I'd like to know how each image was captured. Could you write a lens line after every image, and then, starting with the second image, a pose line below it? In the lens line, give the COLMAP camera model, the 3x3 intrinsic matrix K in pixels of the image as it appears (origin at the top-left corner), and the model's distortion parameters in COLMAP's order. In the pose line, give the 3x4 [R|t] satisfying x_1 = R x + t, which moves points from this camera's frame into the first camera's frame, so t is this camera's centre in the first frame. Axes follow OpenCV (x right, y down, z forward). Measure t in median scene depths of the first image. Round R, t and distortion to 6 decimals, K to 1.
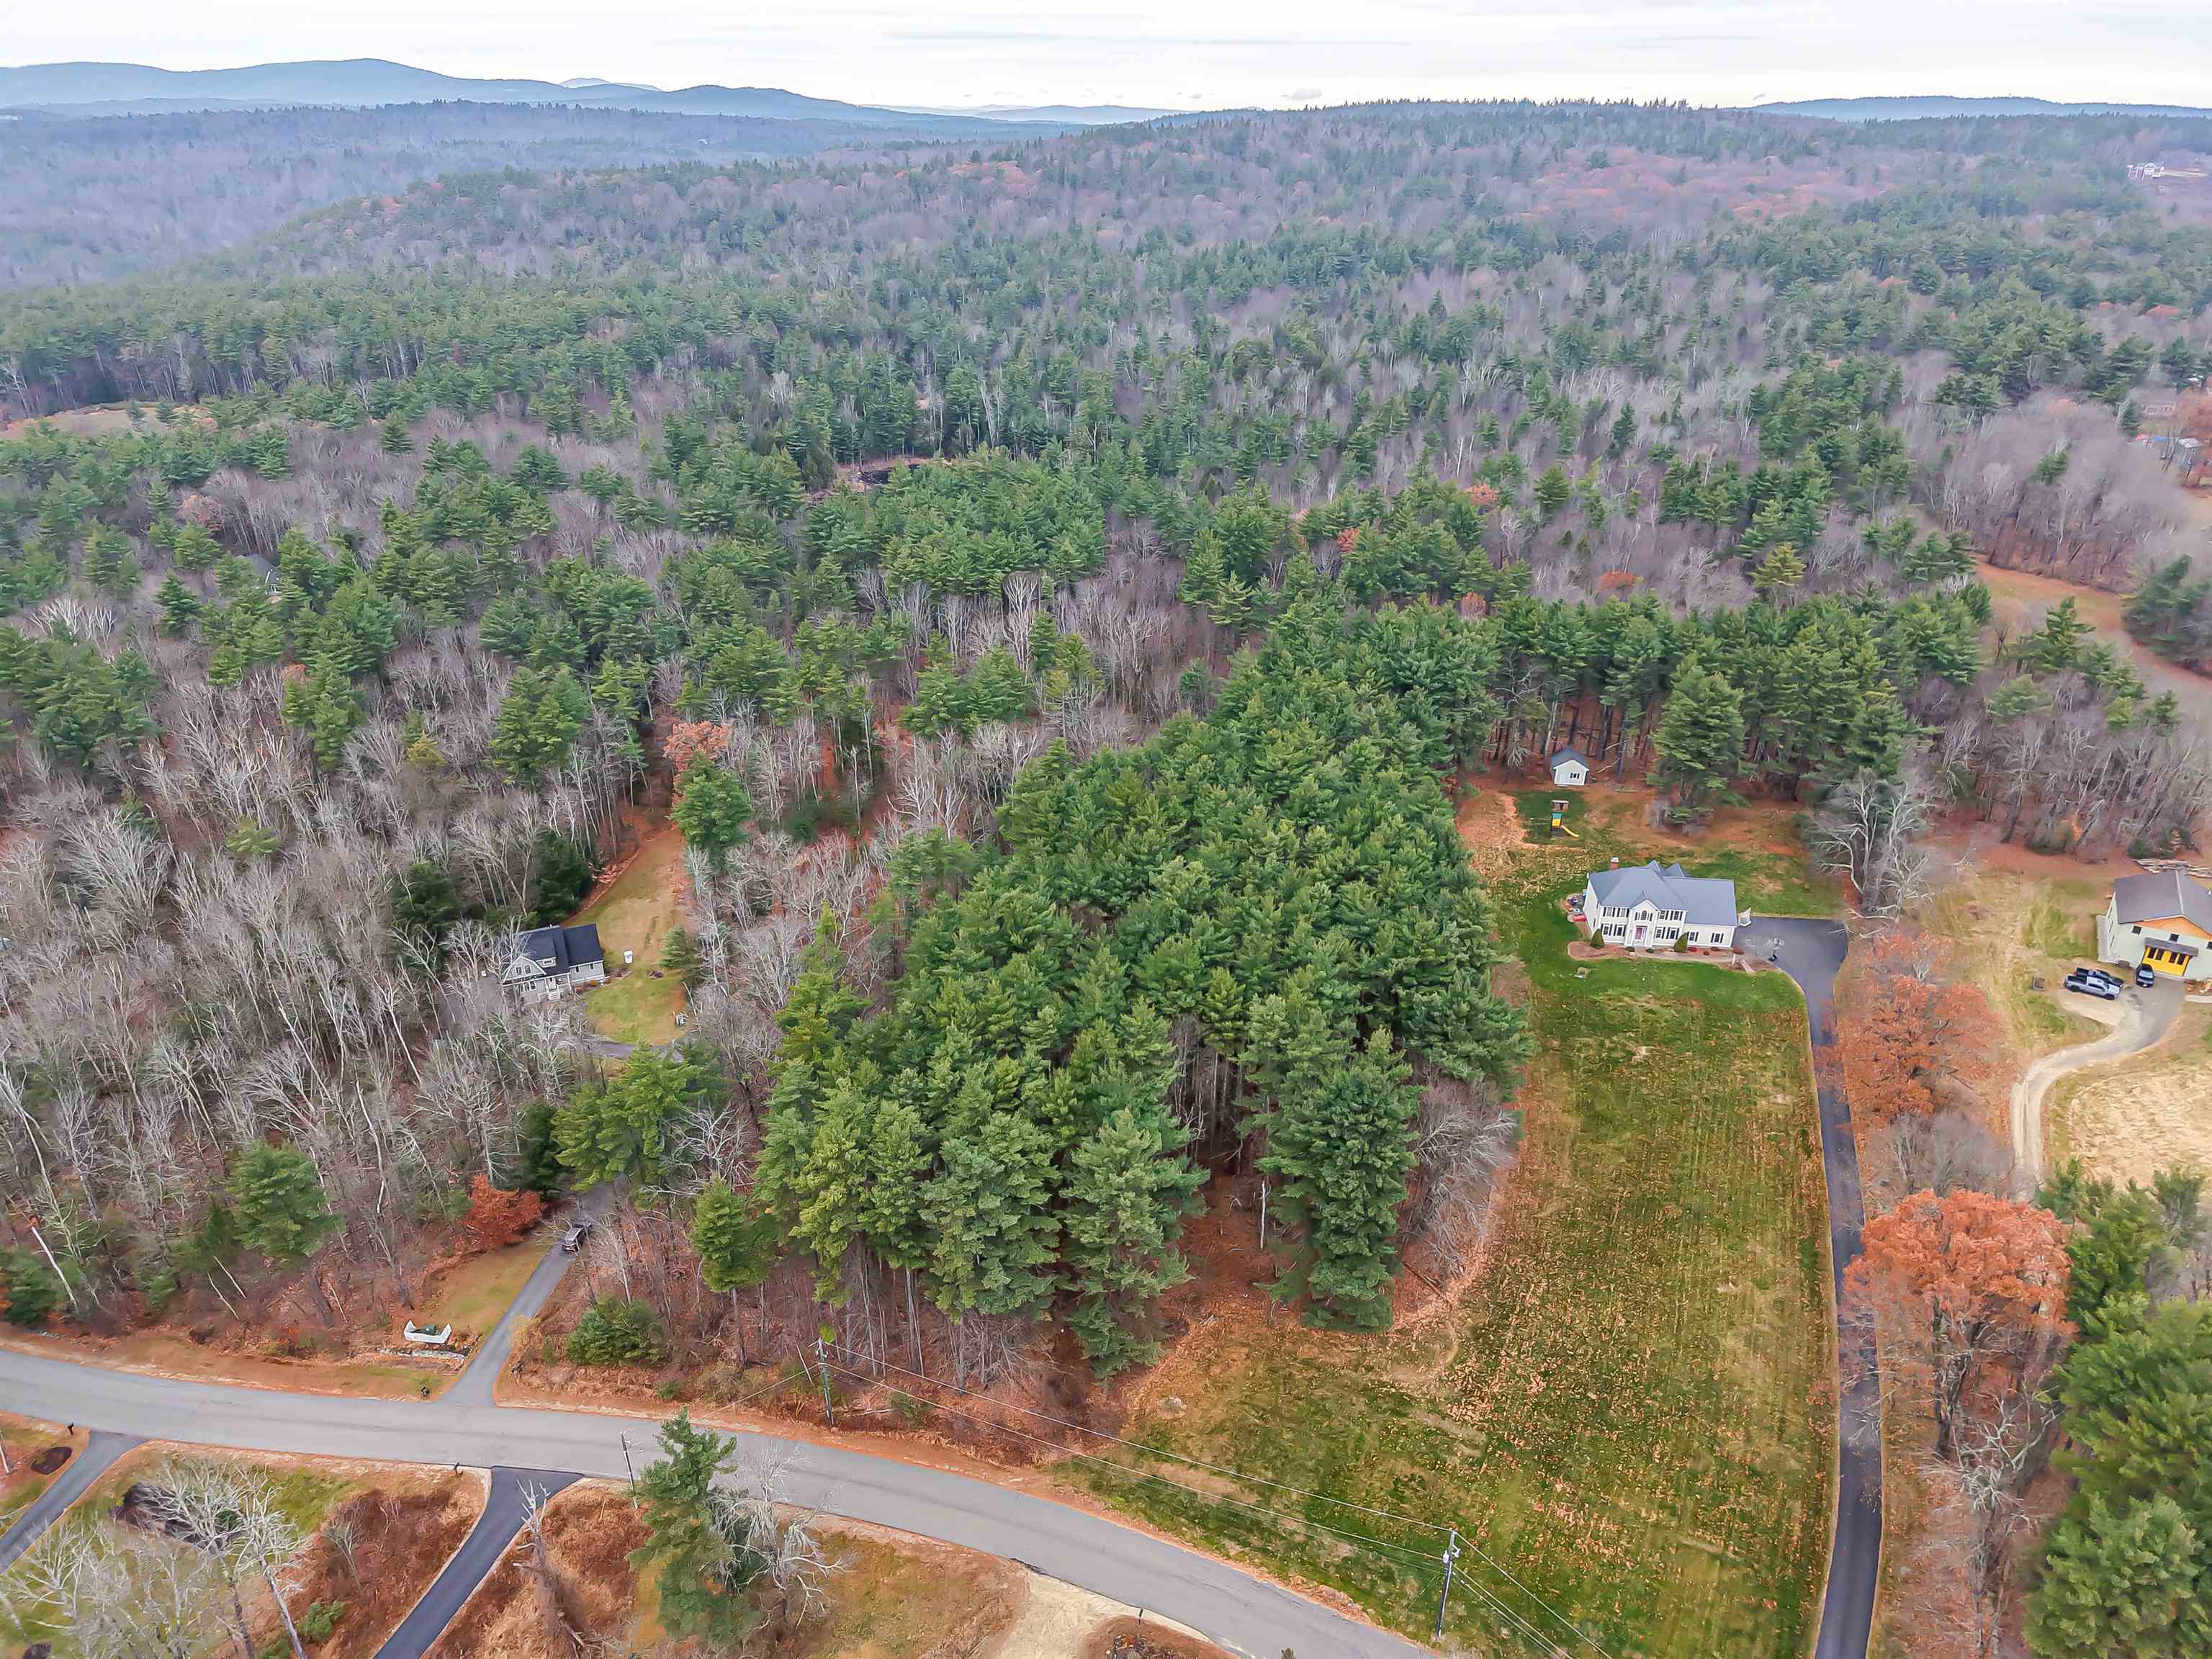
lens RADIAL K [[1464.4, 0, 1096.8], [0, 1464.4, 835.0], [0, 0, 1]] dist [0.035177, -0.016094]
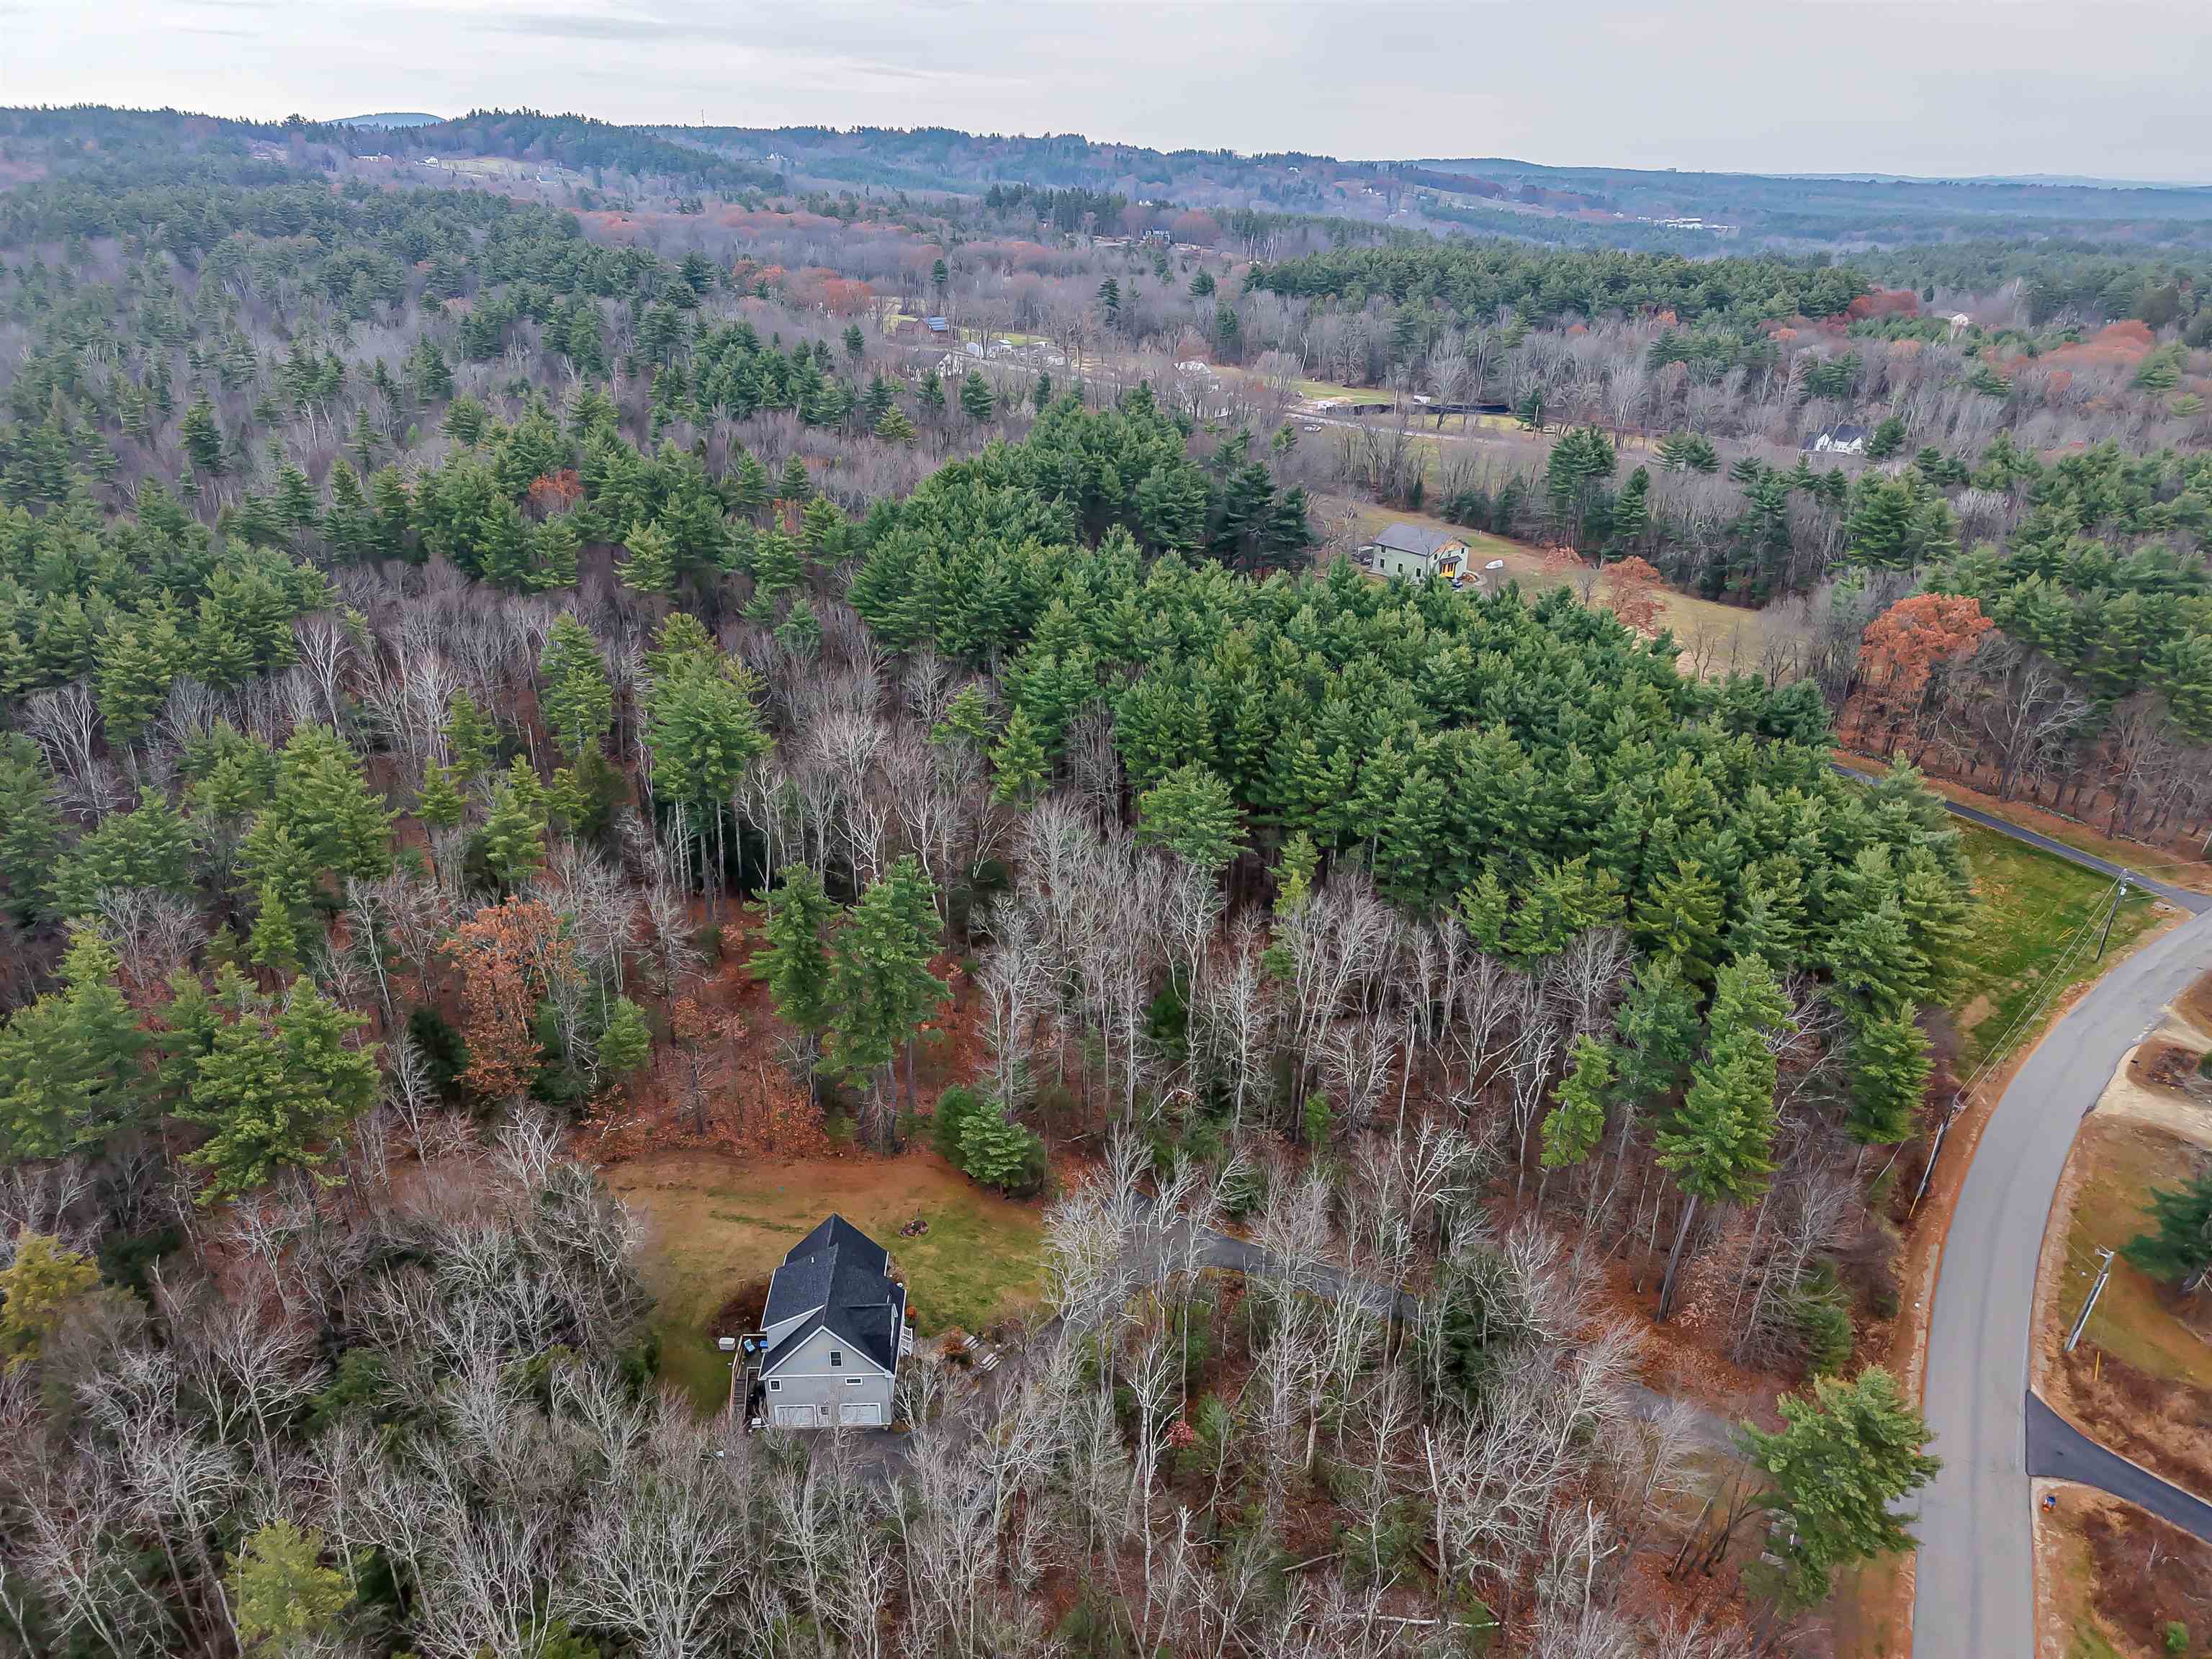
lens RADIAL K [[1464.4, 0, 1095.5], [0, 1464.4, 825.9], [0, 0, 1]] dist [0.035177, -0.016094]
pose [[0.371953, -0.384978, 0.844656, -1.158928], [0.397155, 0.888452, 0.230048, -0.256595], [-0.838999, 0.249892, 0.483358, 0.985135]]
